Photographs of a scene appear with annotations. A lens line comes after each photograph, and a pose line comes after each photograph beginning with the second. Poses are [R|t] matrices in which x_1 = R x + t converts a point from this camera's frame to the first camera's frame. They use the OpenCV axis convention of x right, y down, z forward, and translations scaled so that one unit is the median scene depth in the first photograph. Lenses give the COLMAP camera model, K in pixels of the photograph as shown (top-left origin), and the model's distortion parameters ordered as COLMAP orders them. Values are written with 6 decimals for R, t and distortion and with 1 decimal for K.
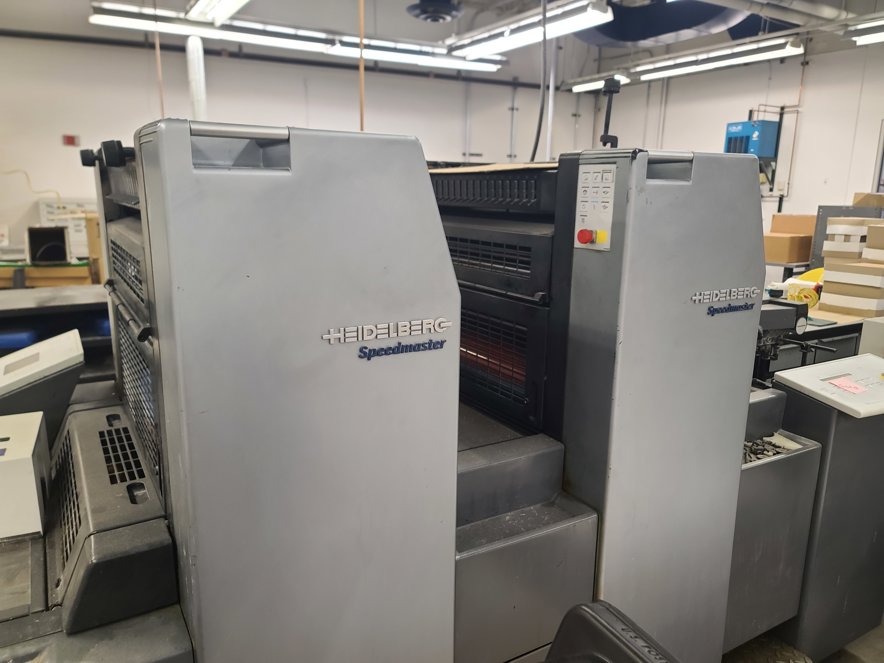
lens RADIAL K [[649.7, 0, 437.0], [0, 649.7, 337.1], [0, 0, 1]] dist [0.060117, -0.054899]
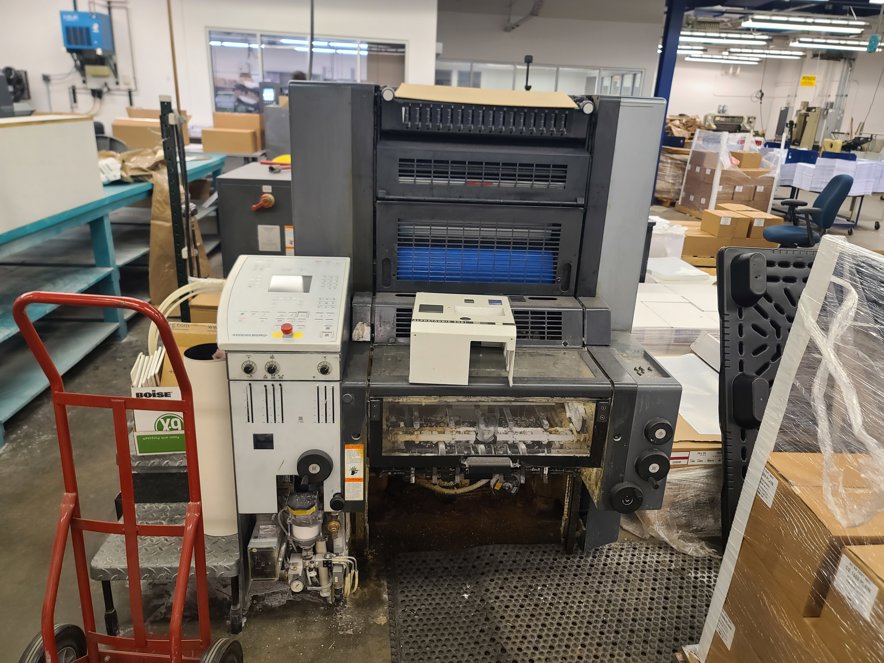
lens RADIAL K [[655.6, 0, 446.2], [0, 655.6, 327.7], [0, 0, 1]] dist [0.004762, 0.001968]
pose [[0.449282, -0.286109, 0.846338, -0.699190], [0.156334, 0.957894, 0.240830, -0.053561], [-0.879605, 0.024111, 0.475093, 0.124726]]
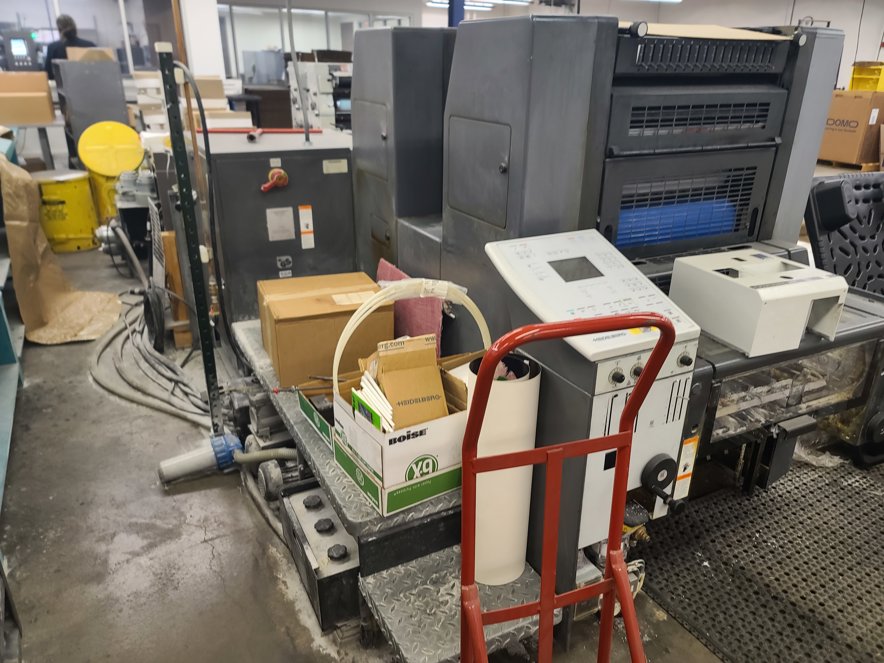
lens RADIAL K [[649.7, 0, 437.0], [0, 649.7, 337.1], [0, 0, 1]] dist [0.060117, -0.054899]
pose [[0.066378, -0.400589, 0.913850, -0.721290], [0.203252, 0.902096, 0.380673, -0.122984], [-0.976874, 0.160474, 0.141300, 0.517273]]
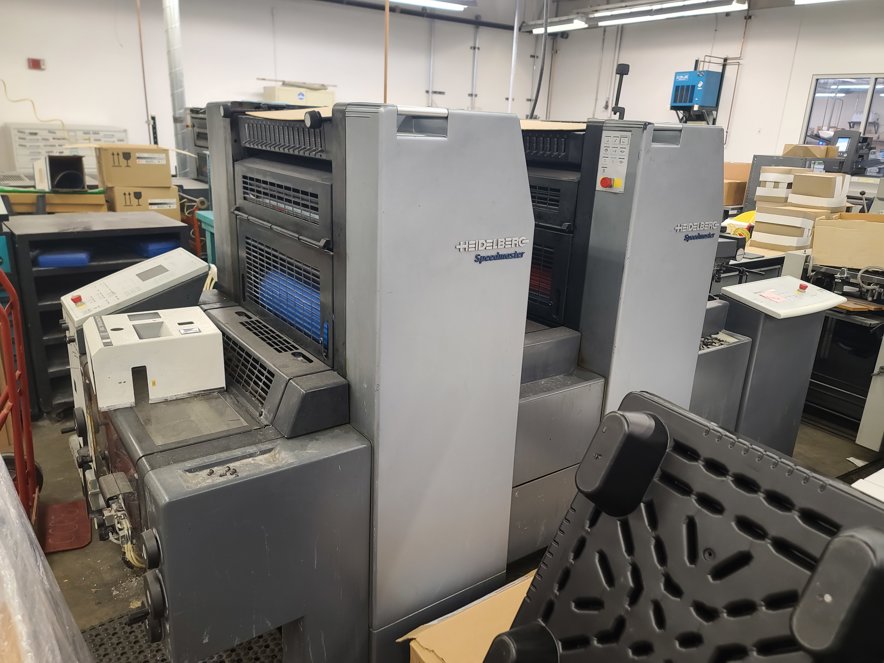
lens RADIAL K [[644.8, 0, 442.0], [0, 644.8, 331.5], [0, 0, 1]] dist [0.036765, -0.004650]
pose [[0.995615, 0.002972, 0.093499, -0.093401], [-0.011209, 0.996085, 0.087691, 0.017488], [-0.092872, -0.088354, 0.991750, -0.141084]]
